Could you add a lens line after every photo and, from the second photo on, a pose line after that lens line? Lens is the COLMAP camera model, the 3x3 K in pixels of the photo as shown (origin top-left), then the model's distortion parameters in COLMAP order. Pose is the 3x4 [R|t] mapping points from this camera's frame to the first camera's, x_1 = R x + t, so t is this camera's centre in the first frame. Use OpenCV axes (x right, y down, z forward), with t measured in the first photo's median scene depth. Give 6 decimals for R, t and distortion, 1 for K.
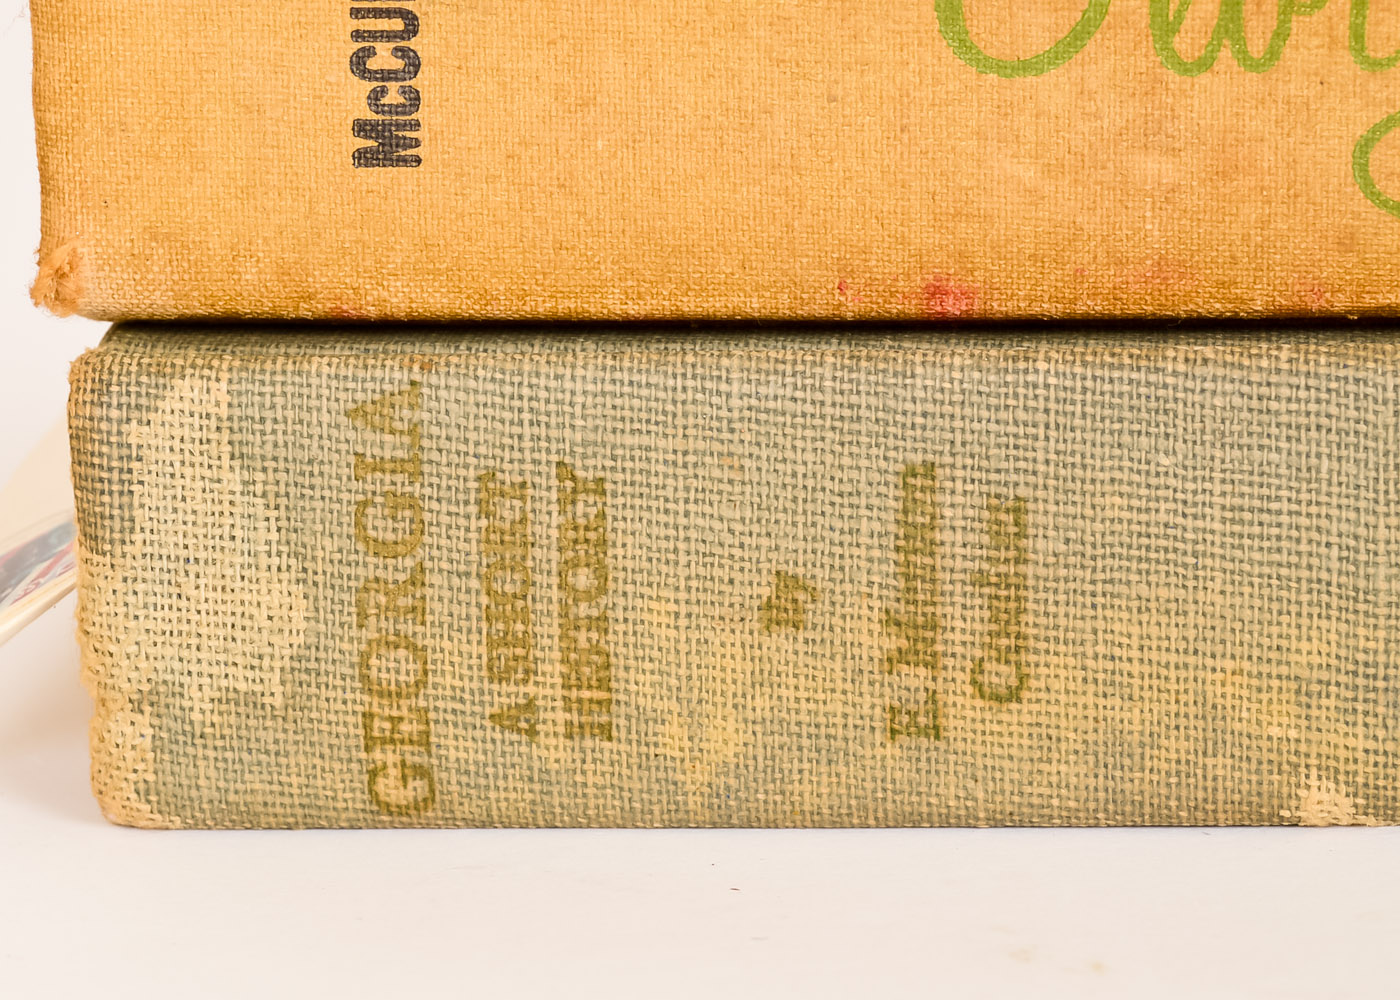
lens RADIAL K [[5027.2, 0, 696.4], [0, 5027.2, 502.8], [0, 0, 1]] dist [0.079262, 0.000000]
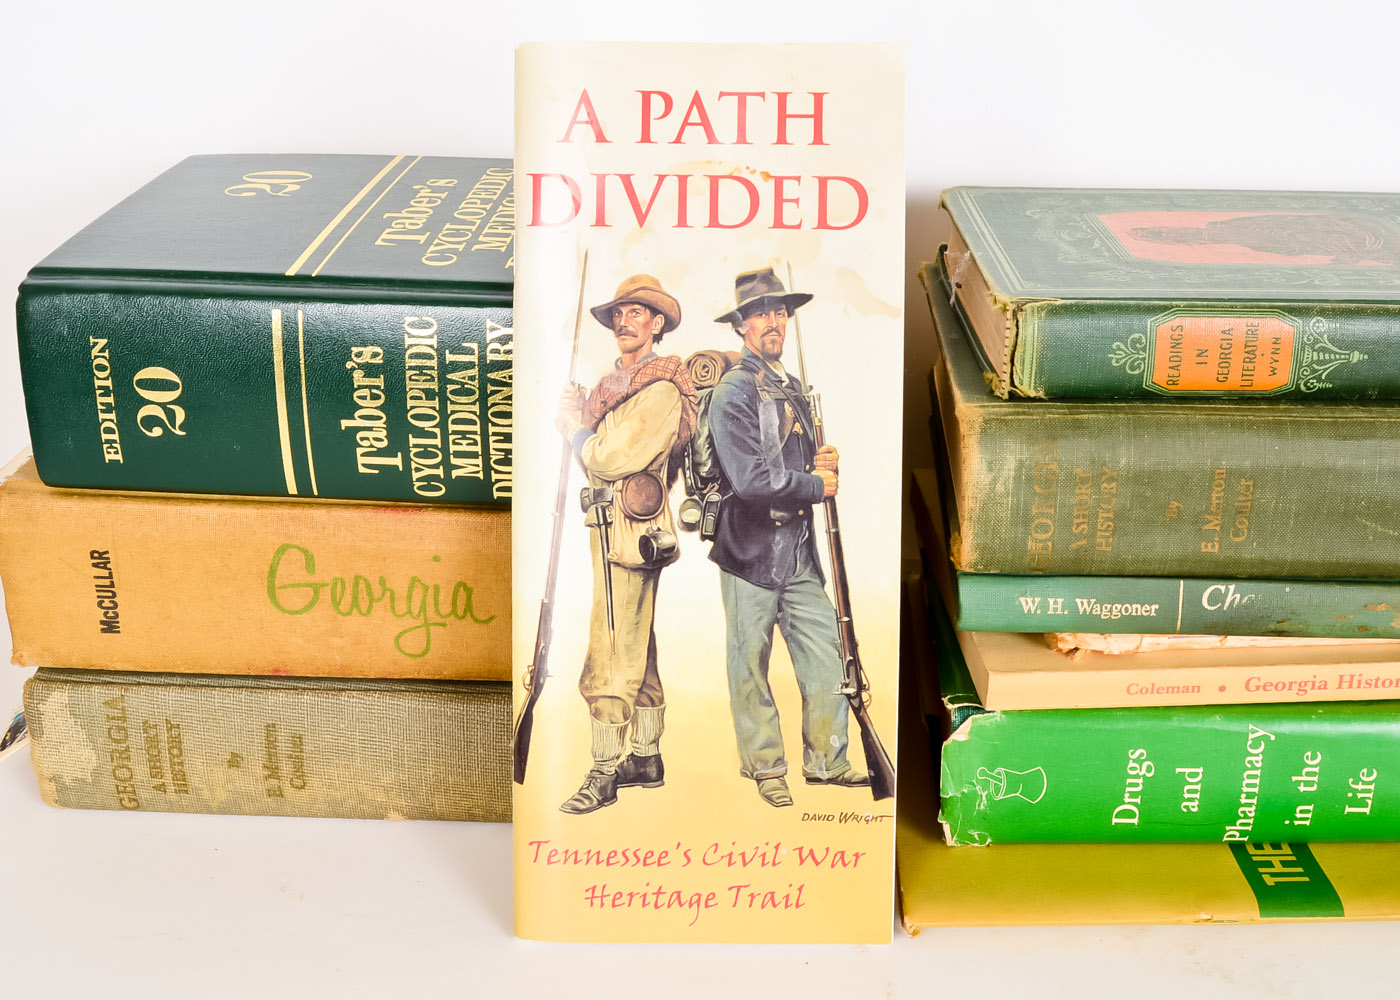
lens RADIAL K [[1824.0, 0, 783.7], [0, 1824.0, 511.1], [0, 0, 1]] dist [-0.127001, 0.000000]
pose [[0.995791, 0.008722, 0.091236, 0.273641], [-0.024572, 0.984424, 0.174085, -0.364407], [-0.088297, -0.175594, 0.980495, -0.185769]]
